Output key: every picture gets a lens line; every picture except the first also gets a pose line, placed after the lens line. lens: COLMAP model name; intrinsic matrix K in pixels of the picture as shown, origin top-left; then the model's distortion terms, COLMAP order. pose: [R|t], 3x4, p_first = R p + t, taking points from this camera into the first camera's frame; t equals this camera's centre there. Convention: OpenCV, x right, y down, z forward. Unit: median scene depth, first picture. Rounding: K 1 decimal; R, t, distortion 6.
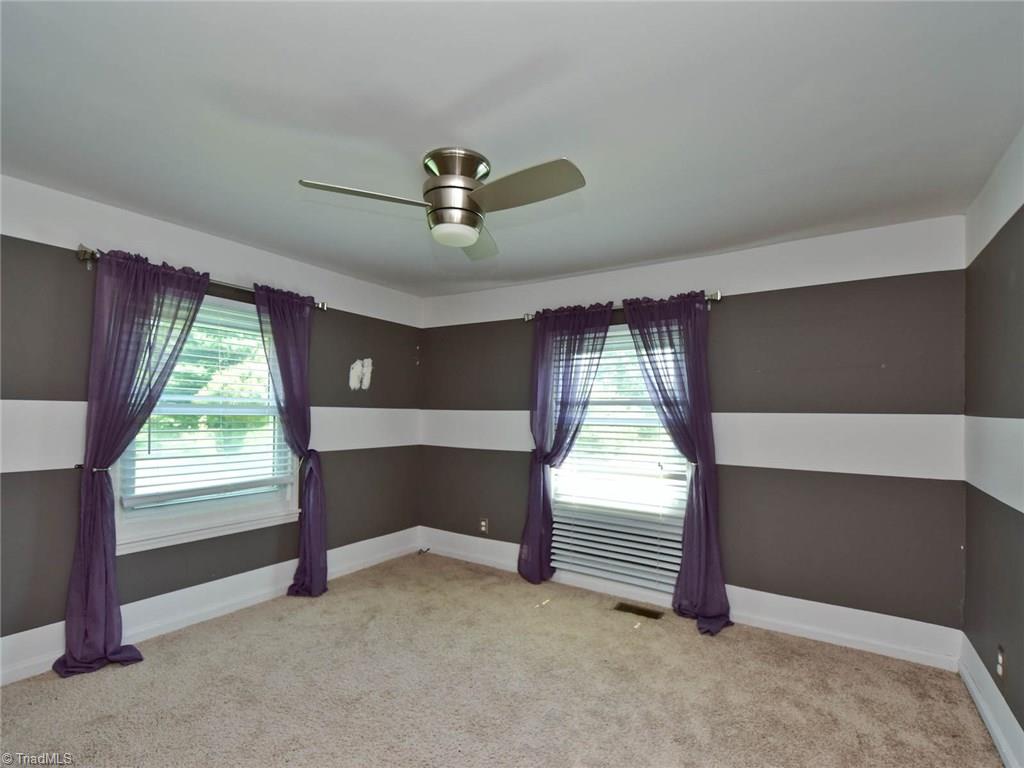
lens RADIAL K [[500.3, 0, 511.3], [0, 500.3, 416.0], [0, 0, 1]] dist [0.055286, -0.030850]
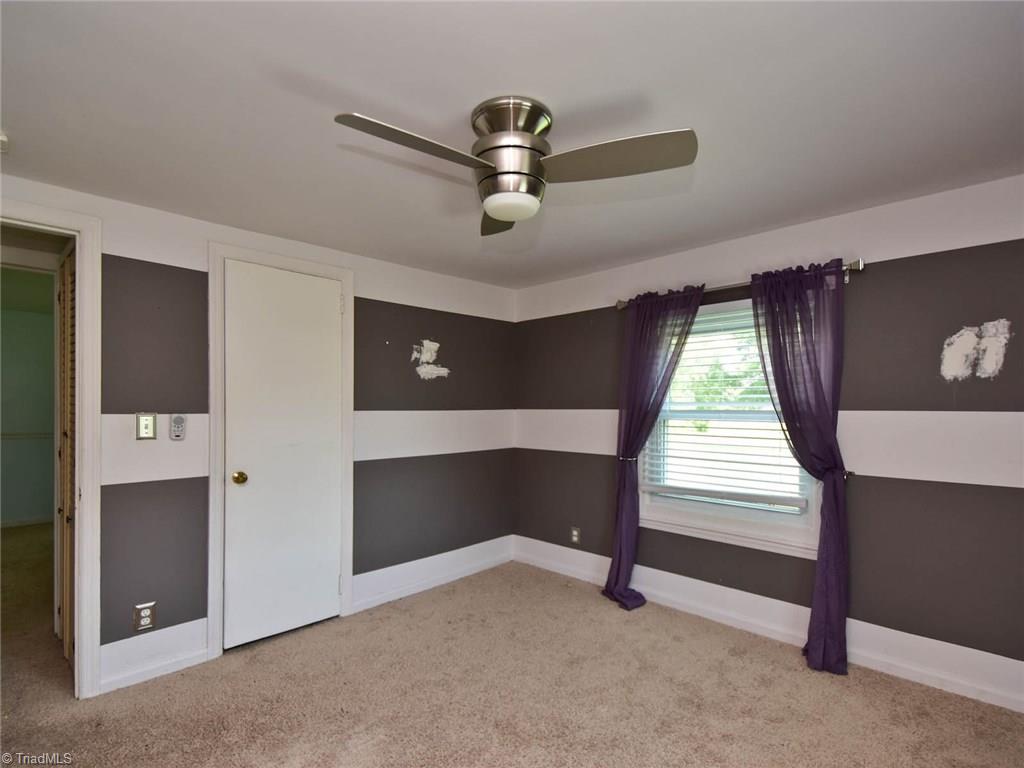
lens RADIAL K [[500.3, 0, 511.3], [0, 500.3, 416.0], [0, 0, 1]] dist [0.055286, -0.030850]
pose [[-0.195401, -0.006570, -0.980701, 0.503990], [-0.015892, 0.999867, -0.003532, -0.000450], [0.980595, 0.014895, -0.195480, 0.829484]]
